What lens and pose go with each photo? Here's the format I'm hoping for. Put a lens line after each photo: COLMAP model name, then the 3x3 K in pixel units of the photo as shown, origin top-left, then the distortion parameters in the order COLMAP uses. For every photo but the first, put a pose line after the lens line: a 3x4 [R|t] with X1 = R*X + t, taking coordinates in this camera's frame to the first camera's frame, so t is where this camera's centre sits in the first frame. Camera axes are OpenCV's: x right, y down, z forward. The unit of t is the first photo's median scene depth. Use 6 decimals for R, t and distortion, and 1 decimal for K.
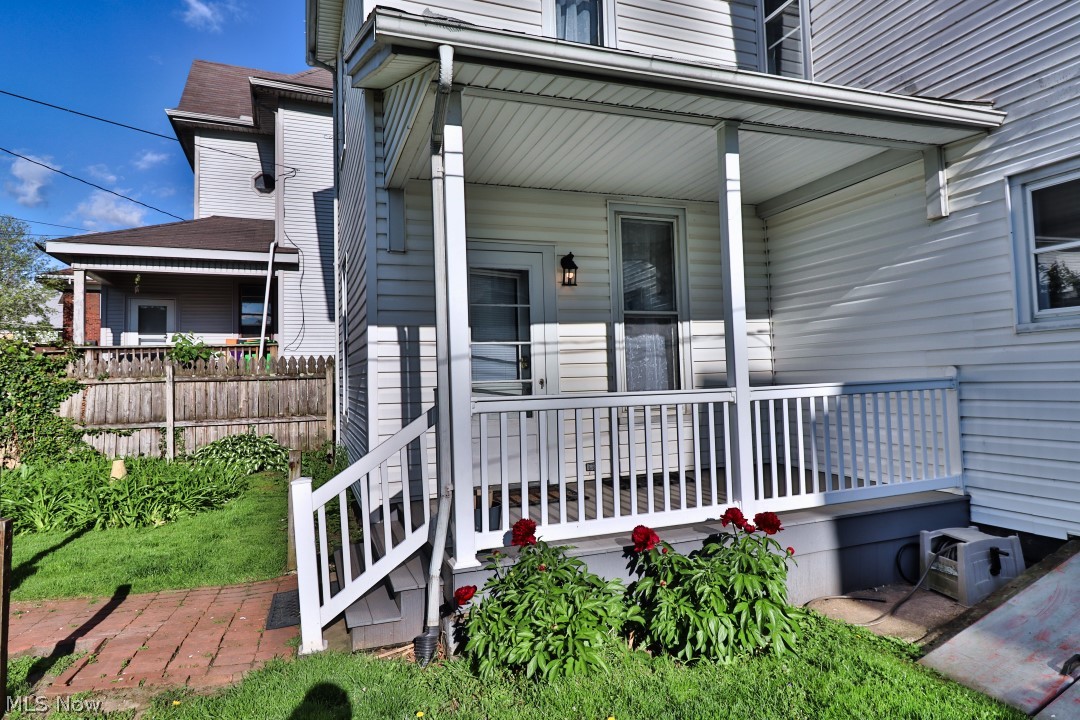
lens RADIAL K [[626.4, 0, 540.5], [0, 626.4, 356.1], [0, 0, 1]] dist [-0.003699, -0.000219]
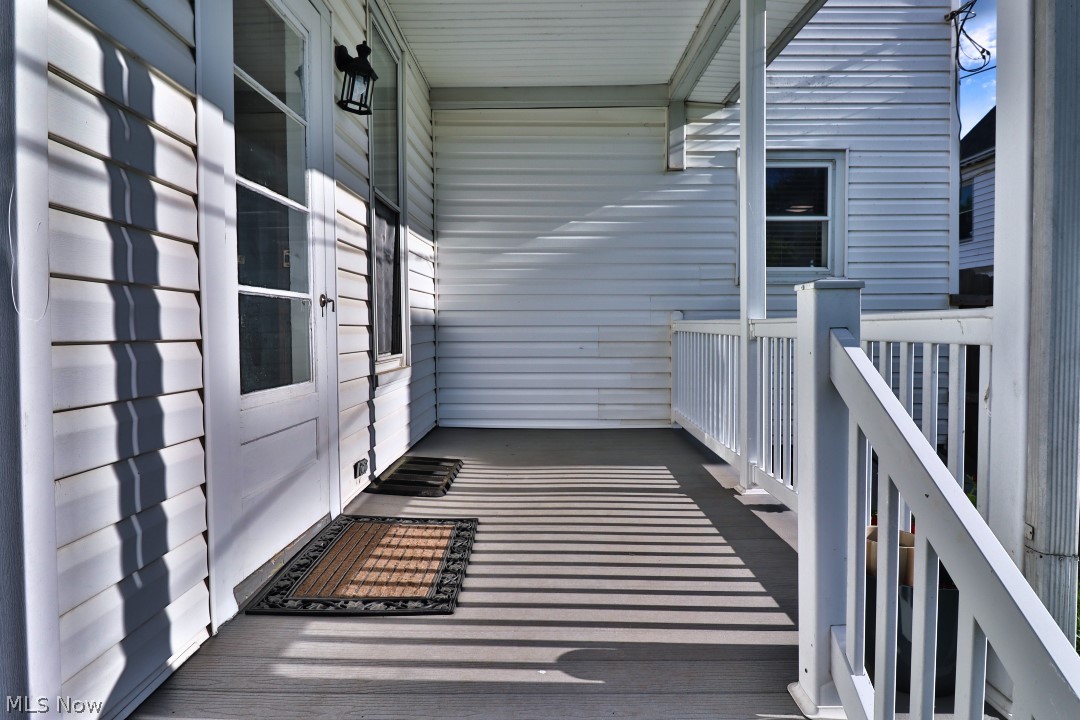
lens RADIAL K [[626.4, 0, 536.0], [0, 626.4, 360.7], [0, 0, 1]] dist [-0.003699, -0.000219]
pose [[0.367397, -0.019774, 0.929854, -0.317538], [-0.048153, 0.998029, 0.040250, 0.050663], [-0.928817, -0.059563, 0.365720, 0.588664]]
